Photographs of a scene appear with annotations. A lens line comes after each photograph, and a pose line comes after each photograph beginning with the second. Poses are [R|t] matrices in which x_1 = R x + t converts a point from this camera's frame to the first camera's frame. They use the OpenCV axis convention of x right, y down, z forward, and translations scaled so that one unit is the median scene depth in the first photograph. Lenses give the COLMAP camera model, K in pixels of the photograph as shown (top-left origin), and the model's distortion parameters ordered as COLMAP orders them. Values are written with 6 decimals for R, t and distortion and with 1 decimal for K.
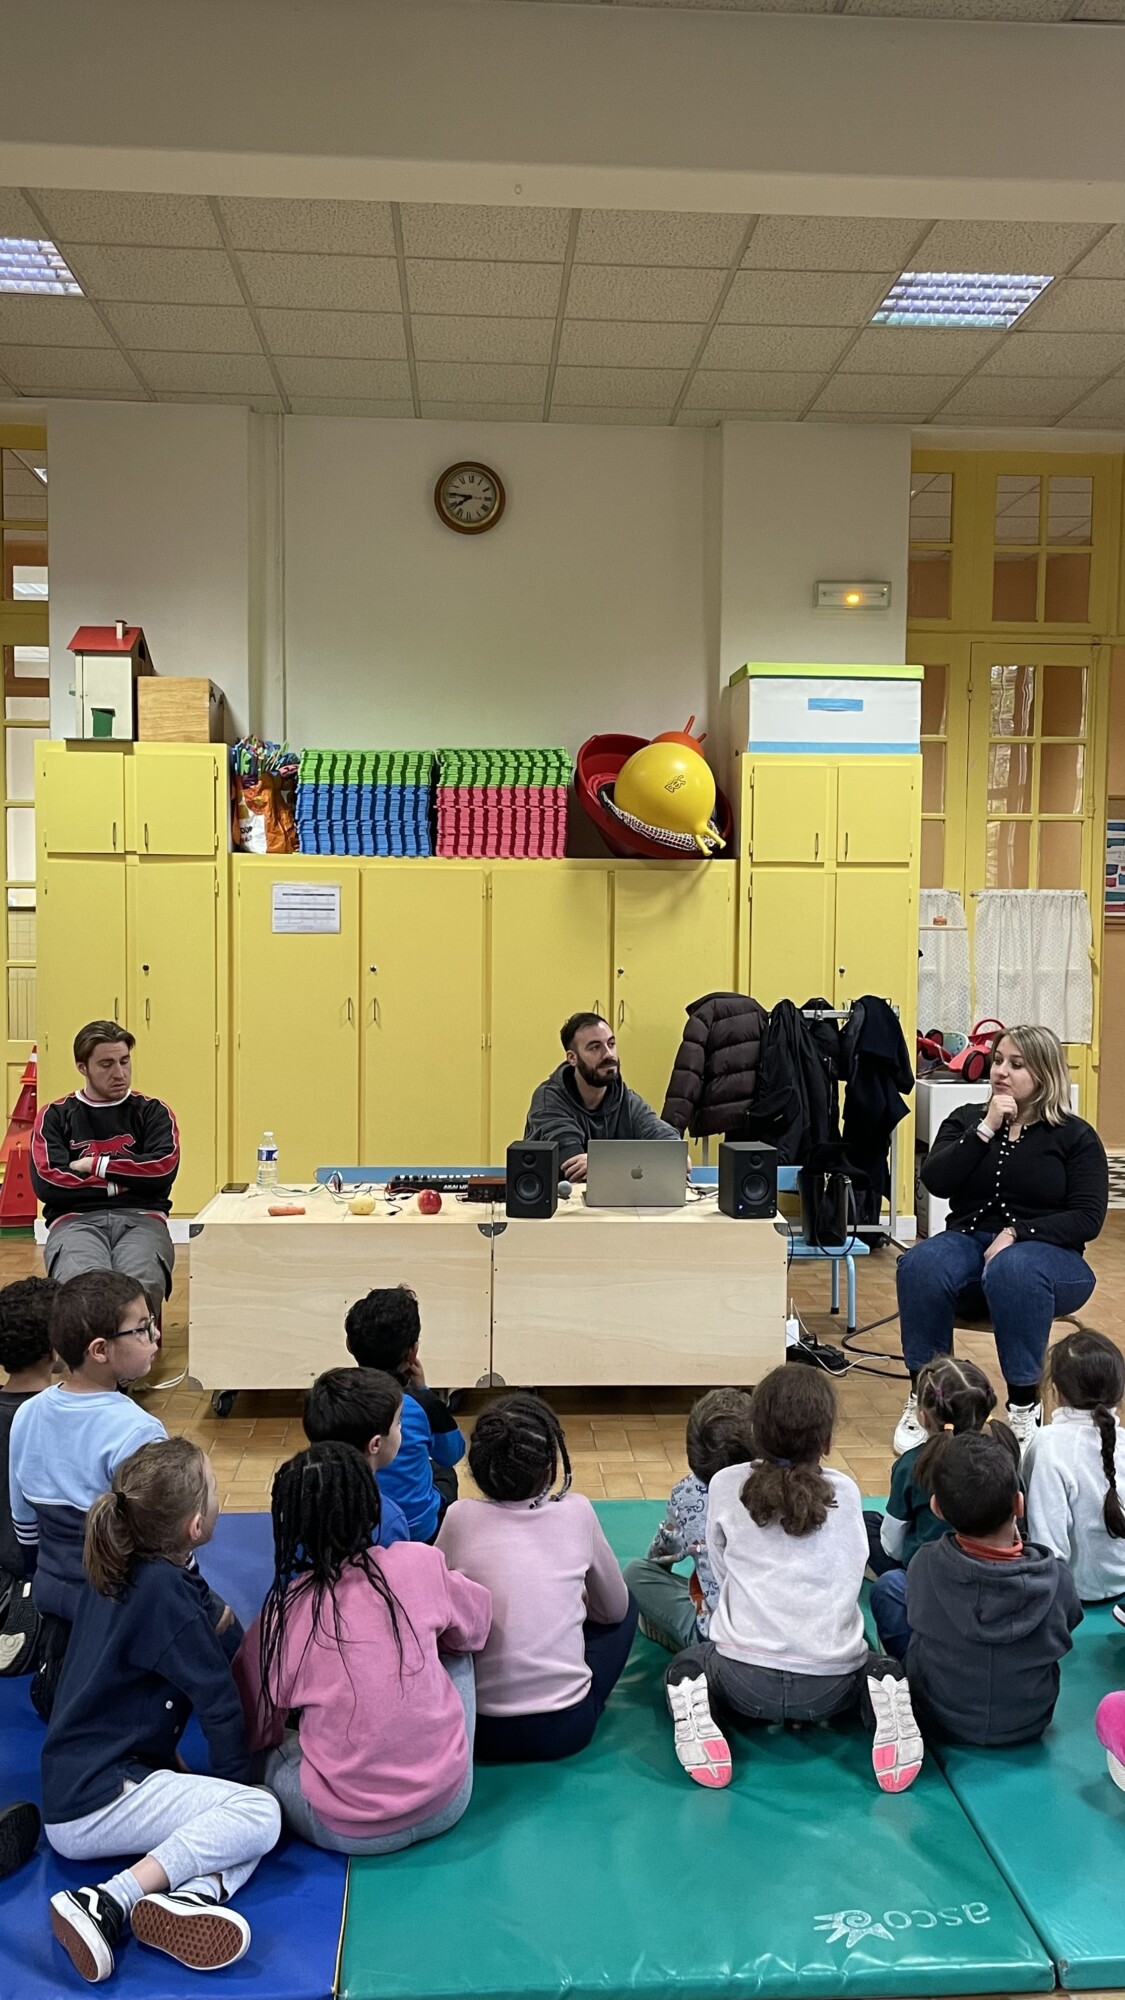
lens RADIAL K [[1764.0, 0, 560.6], [0, 1764.0, 1004.4], [0, 0, 1]] dist [0.020301, 0.005493]
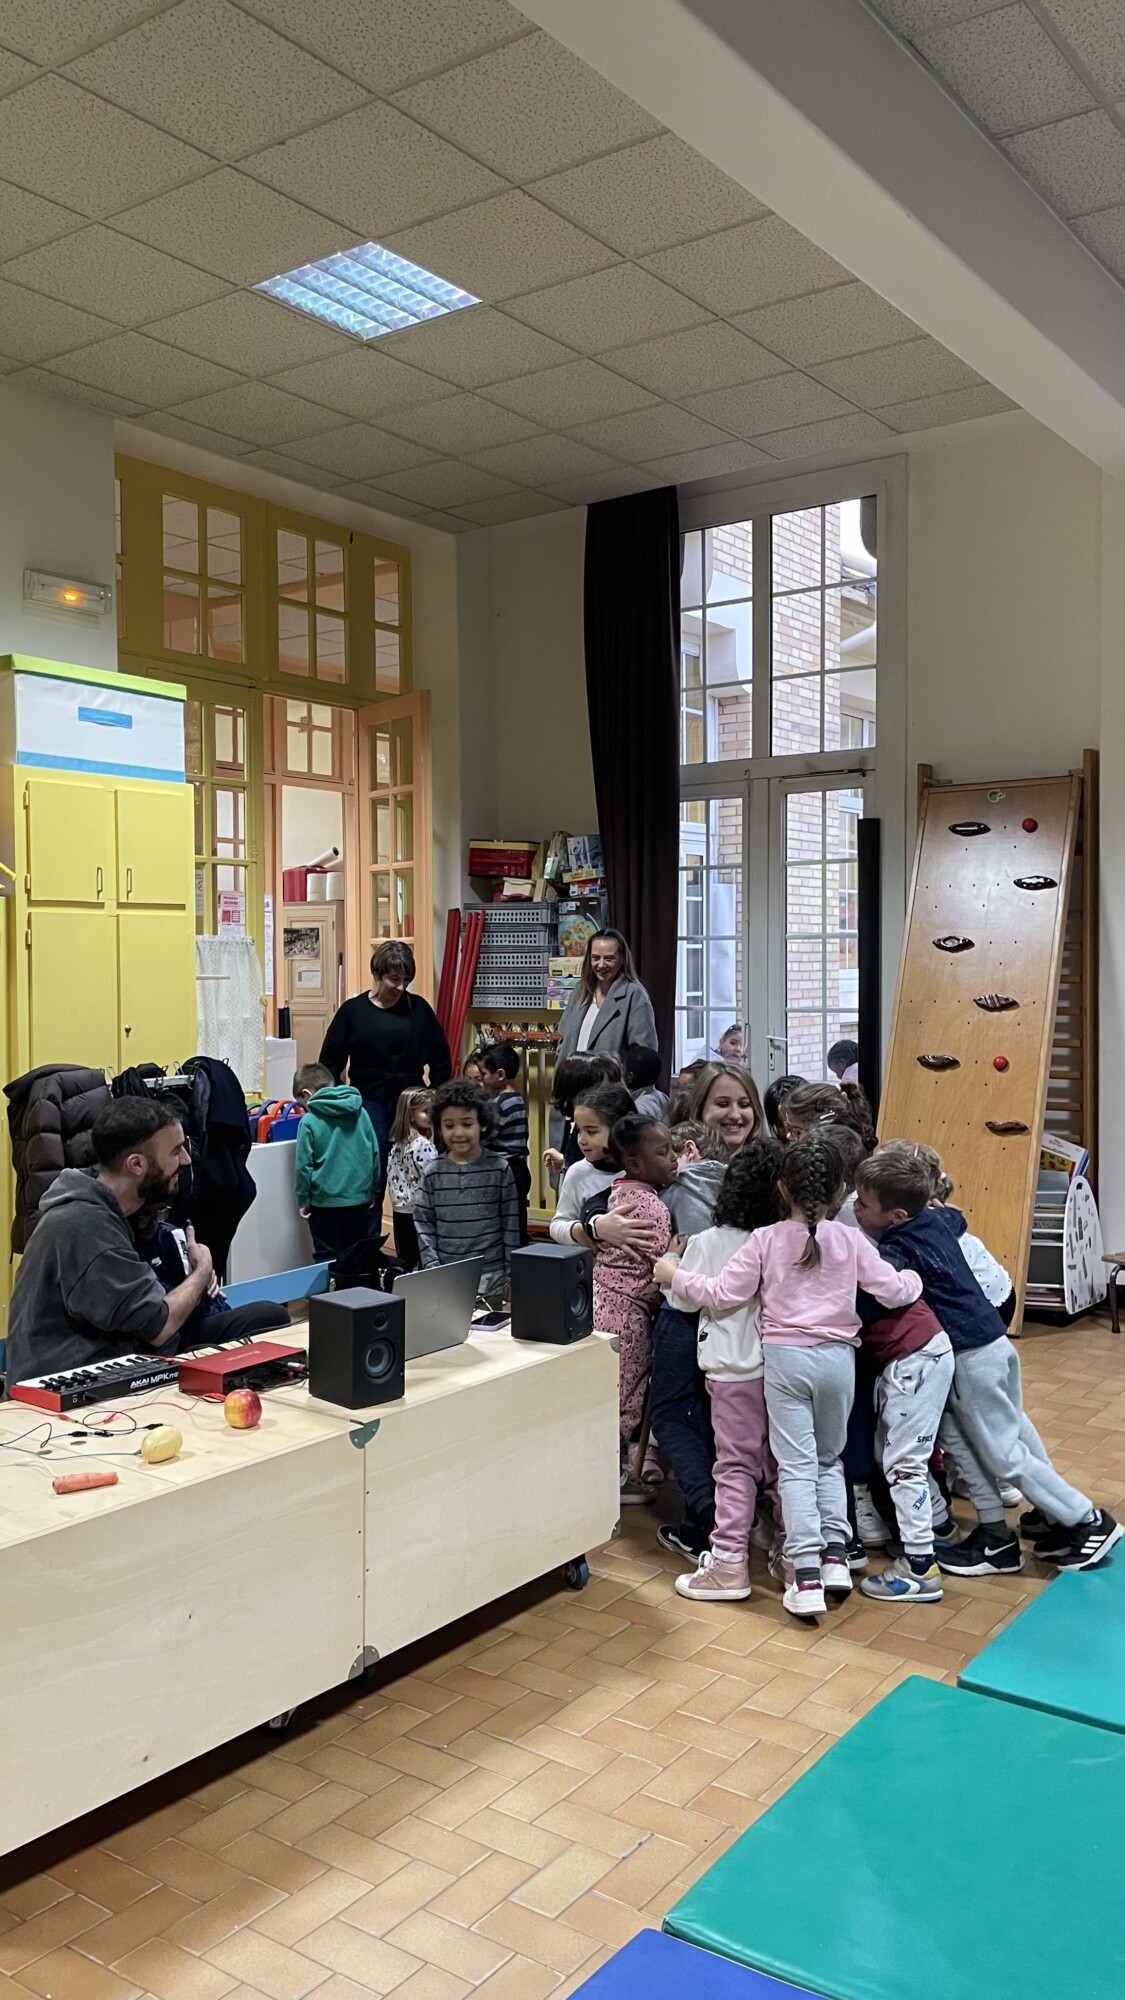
lens RADIAL K [[1544.4, 0, 566.0], [0, 1544.4, 998.2], [0, 0, 1]] dist [0.002292, 0.000297]
pose [[0.622268, -0.028686, 0.782279, -0.293367], [0.048135, 0.998839, -0.001662, -0.022884], [-0.781323, 0.038690, 0.622927, 0.368928]]
